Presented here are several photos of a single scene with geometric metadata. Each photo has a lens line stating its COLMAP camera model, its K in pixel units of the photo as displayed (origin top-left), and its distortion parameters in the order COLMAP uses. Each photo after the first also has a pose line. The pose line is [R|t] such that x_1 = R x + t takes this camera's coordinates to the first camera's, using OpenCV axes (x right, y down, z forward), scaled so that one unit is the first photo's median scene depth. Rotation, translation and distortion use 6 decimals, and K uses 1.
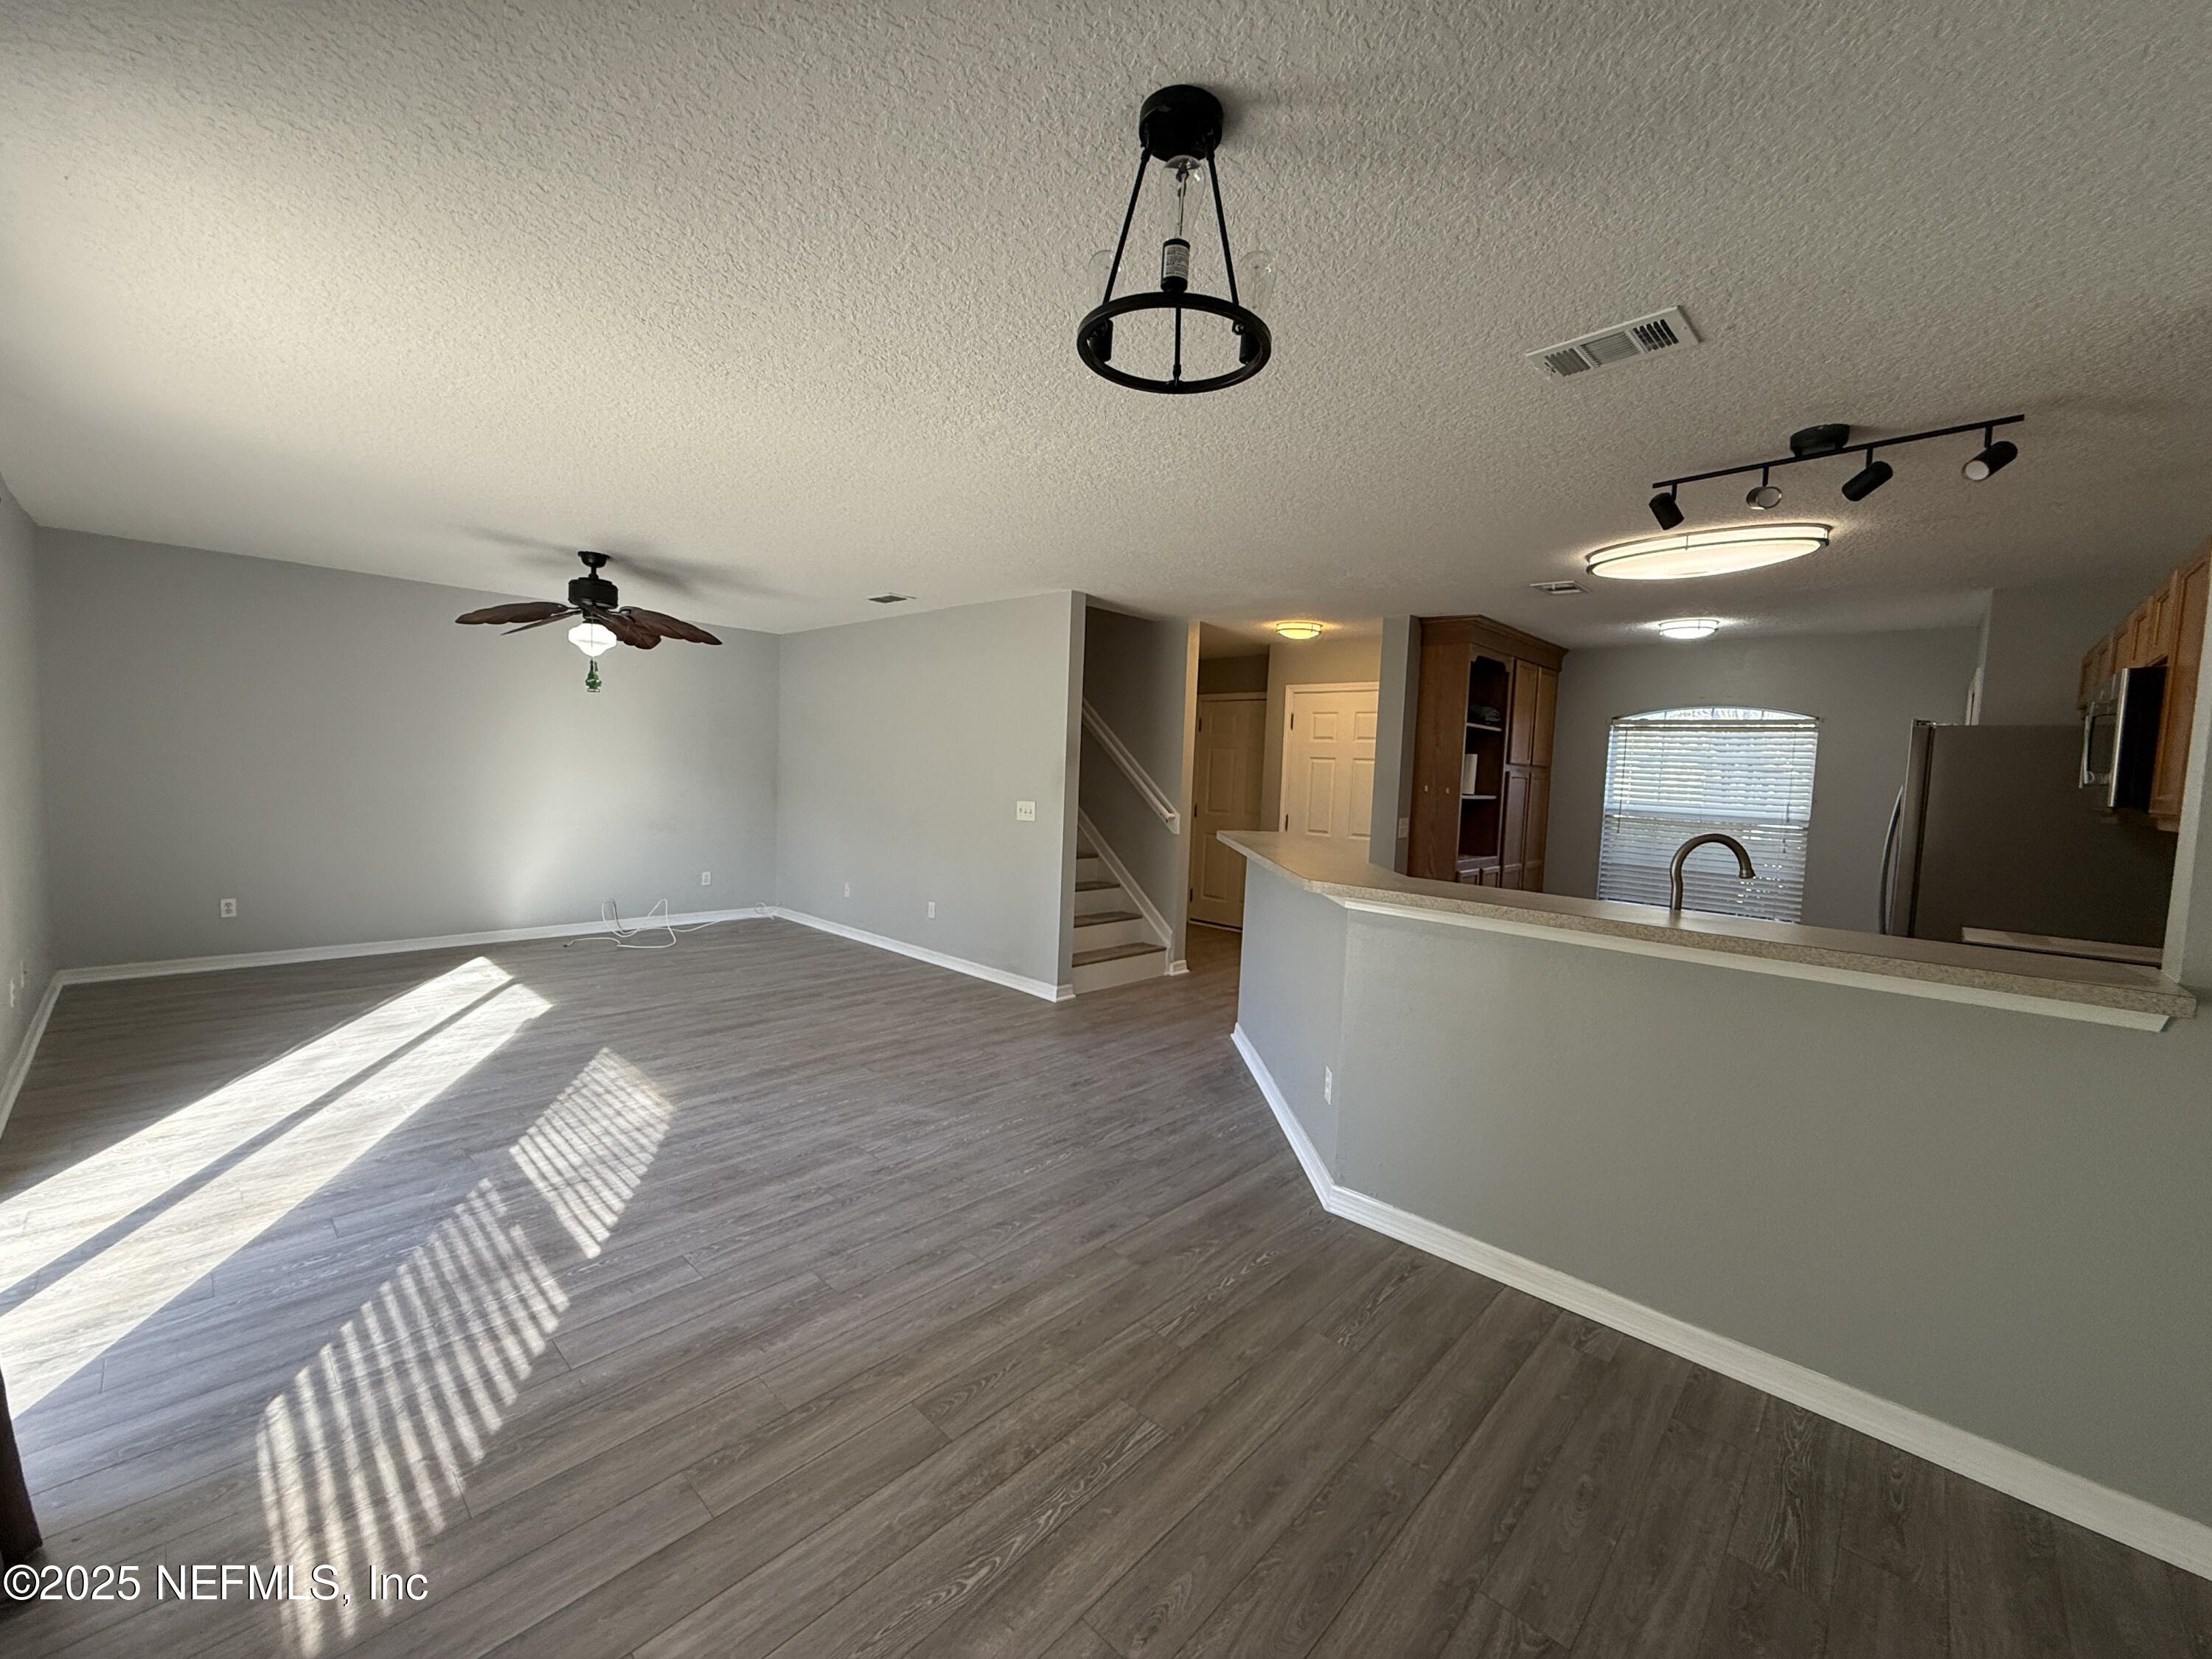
lens RADIAL K [[879.5, 0, 1097.5], [0, 879.5, 838.5], [0, 0, 1]] dist [0.000096, 0.000251]
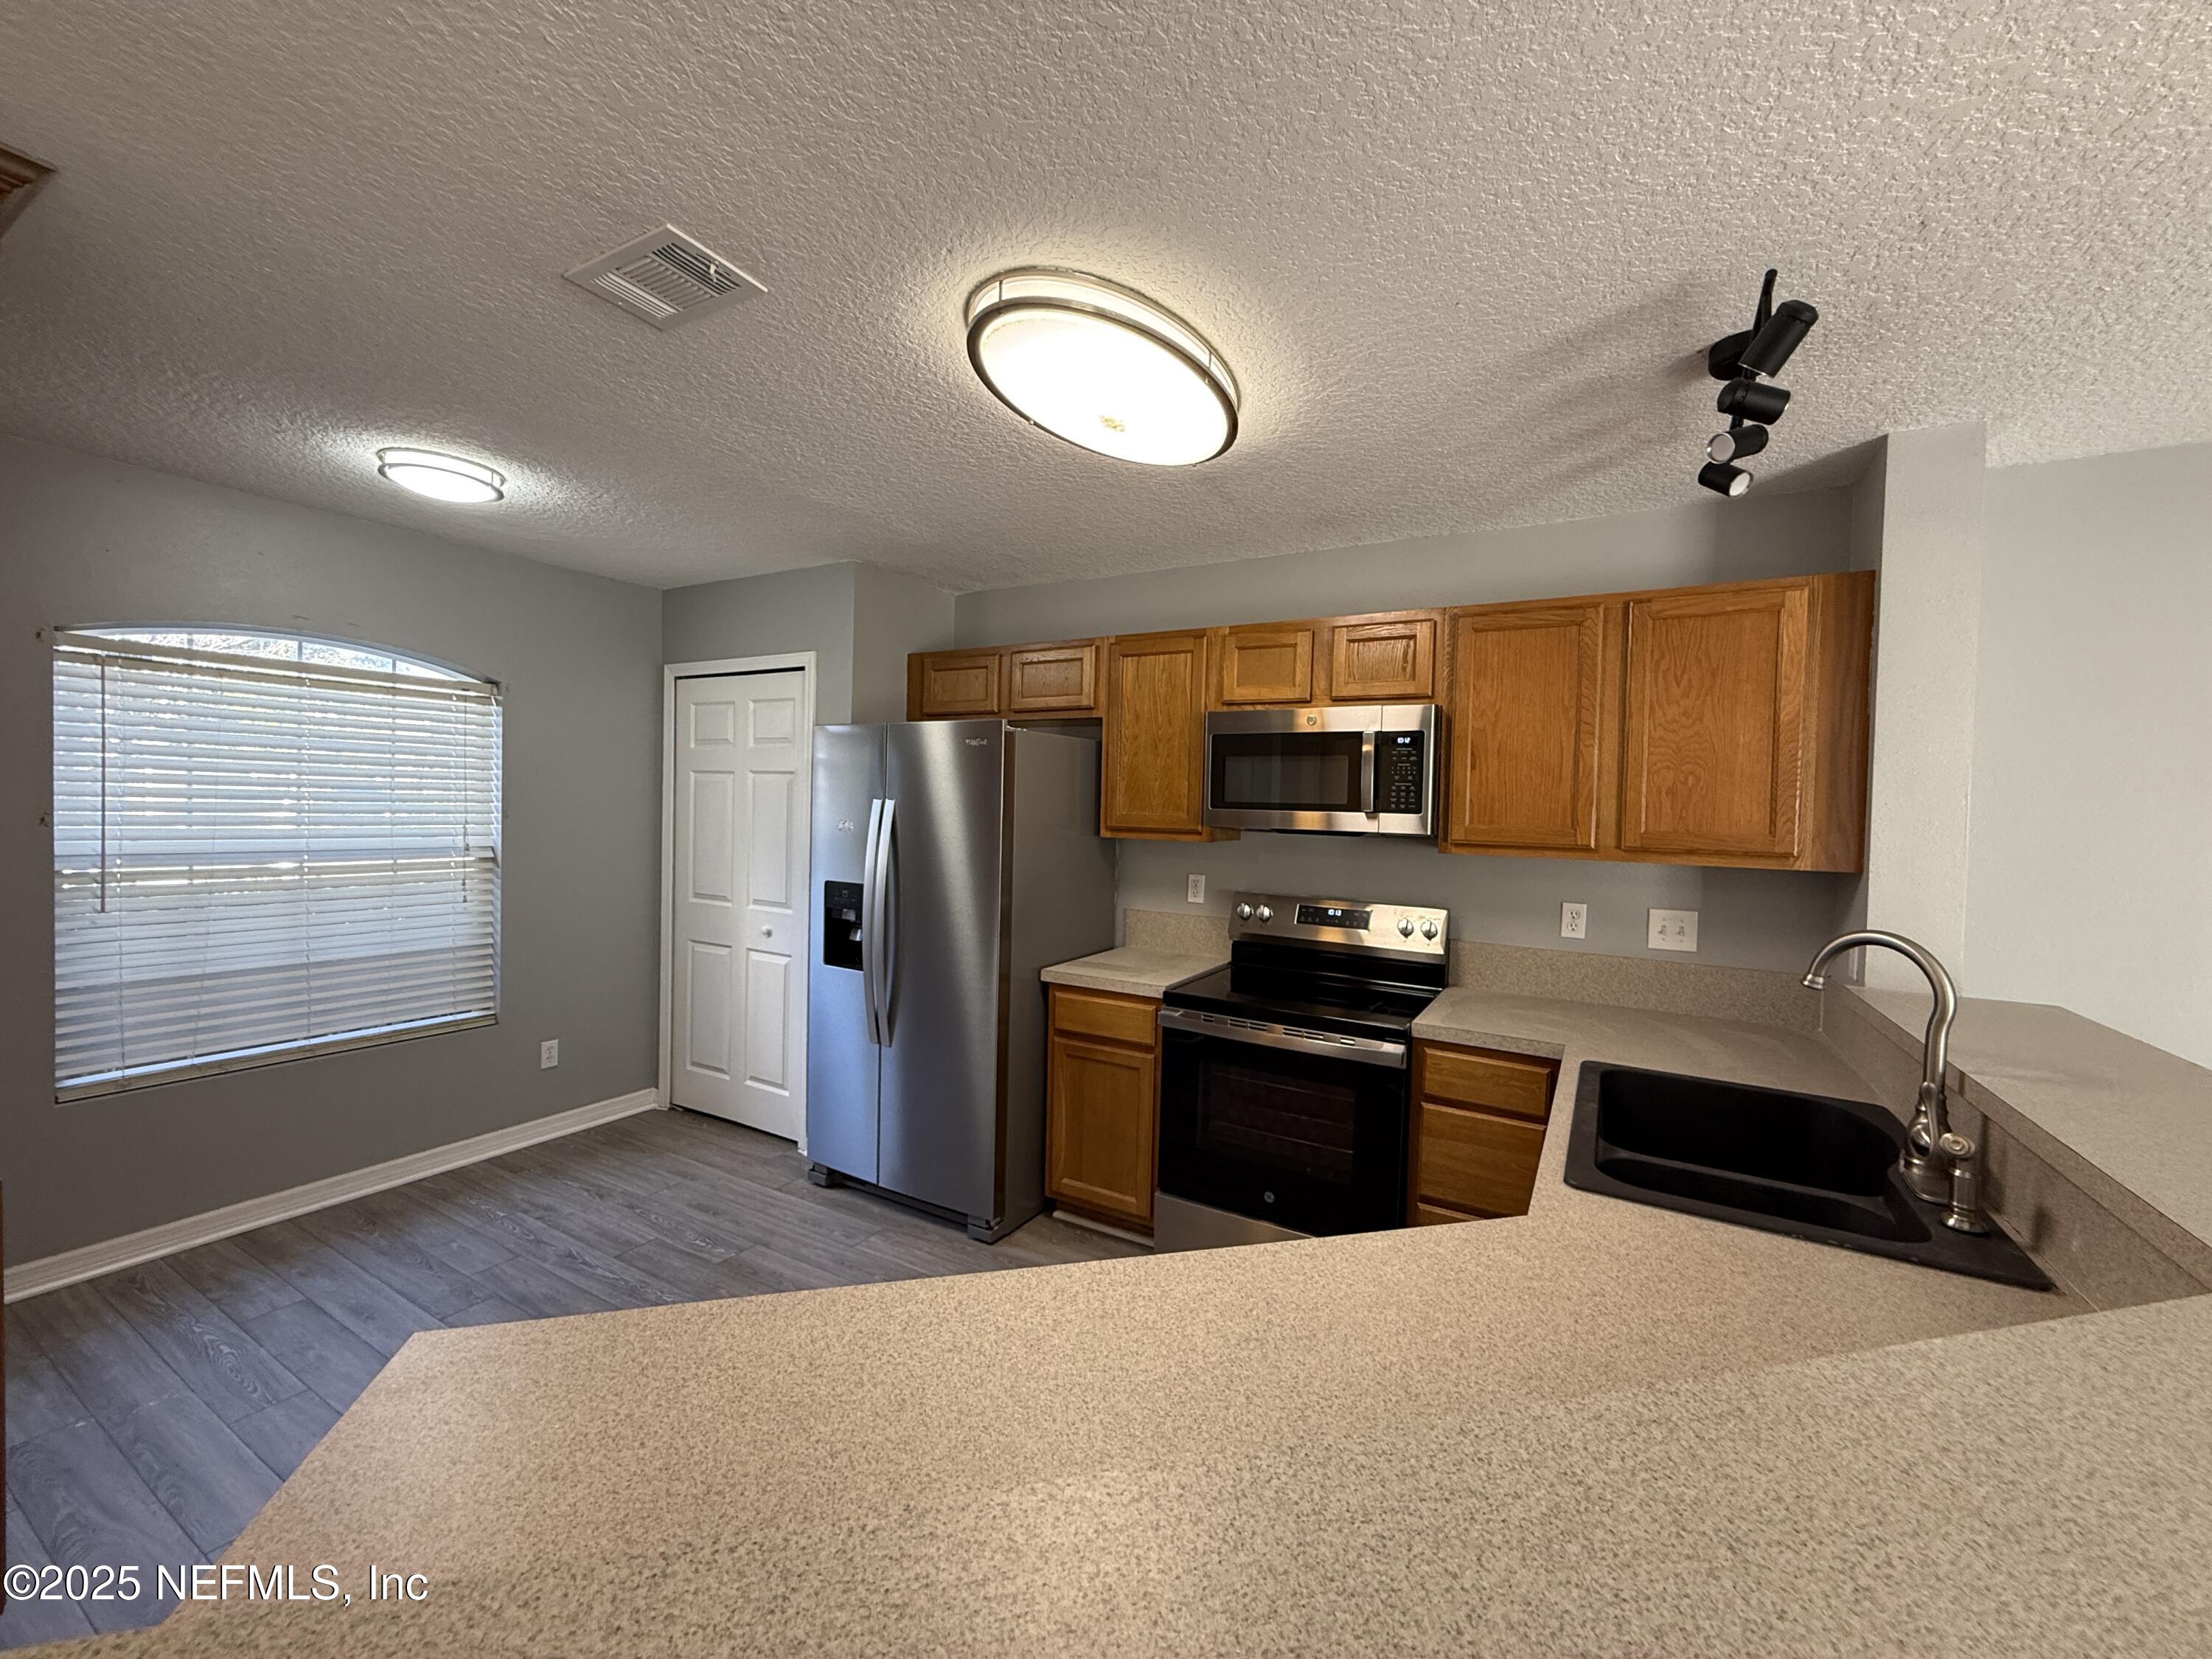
lens RADIAL K [[879.5, 0, 1100.8], [0, 879.5, 829.0], [0, 0, 1]] dist [0.000096, 0.000251]
pose [[-0.229839, -0.075250, 0.970315, 0.168816], [0.044863, 0.995127, 0.087801, -0.118133], [-0.972194, 0.063711, -0.225343, 1.247831]]
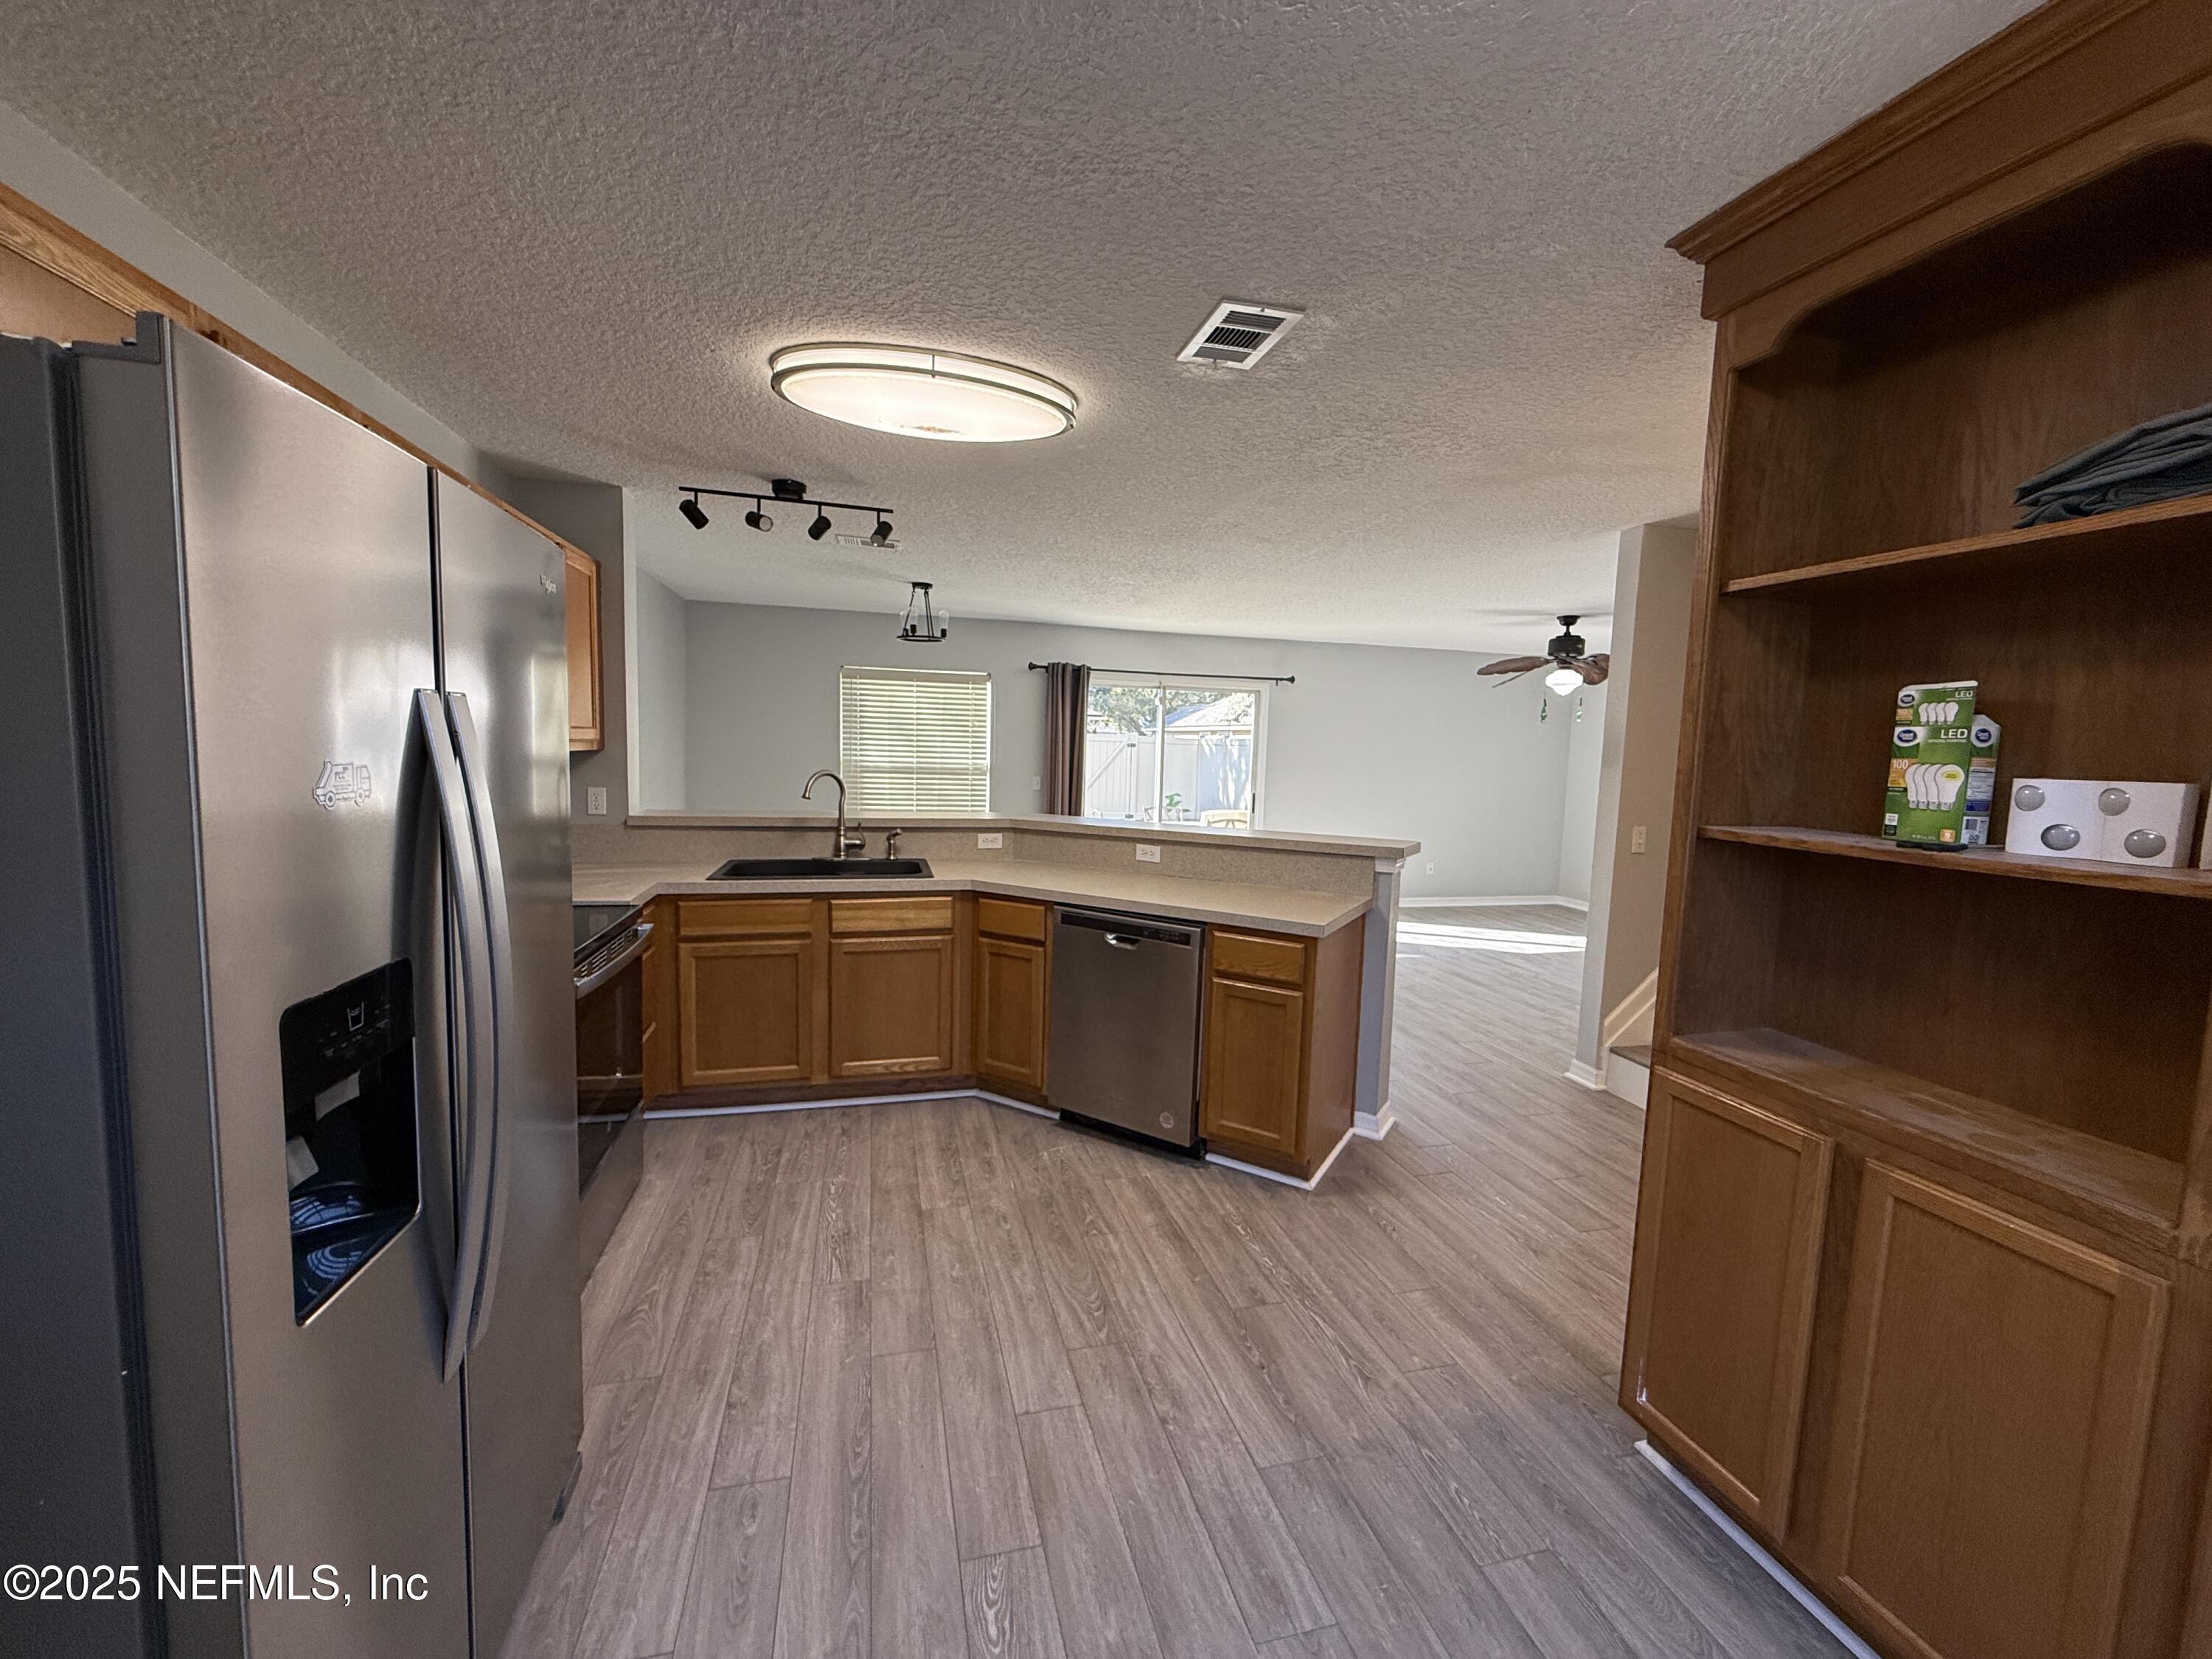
lens RADIAL K [[879.5, 0, 1100.4], [0, 879.5, 825.8], [0, 0, 1]] dist [0.000096, 0.000251]
pose [[-0.526378, 0.022147, -0.849962, 1.309773], [-0.122393, 0.987276, 0.101522, -0.092423], [0.841395, 0.157468, -0.516970, 1.649843]]
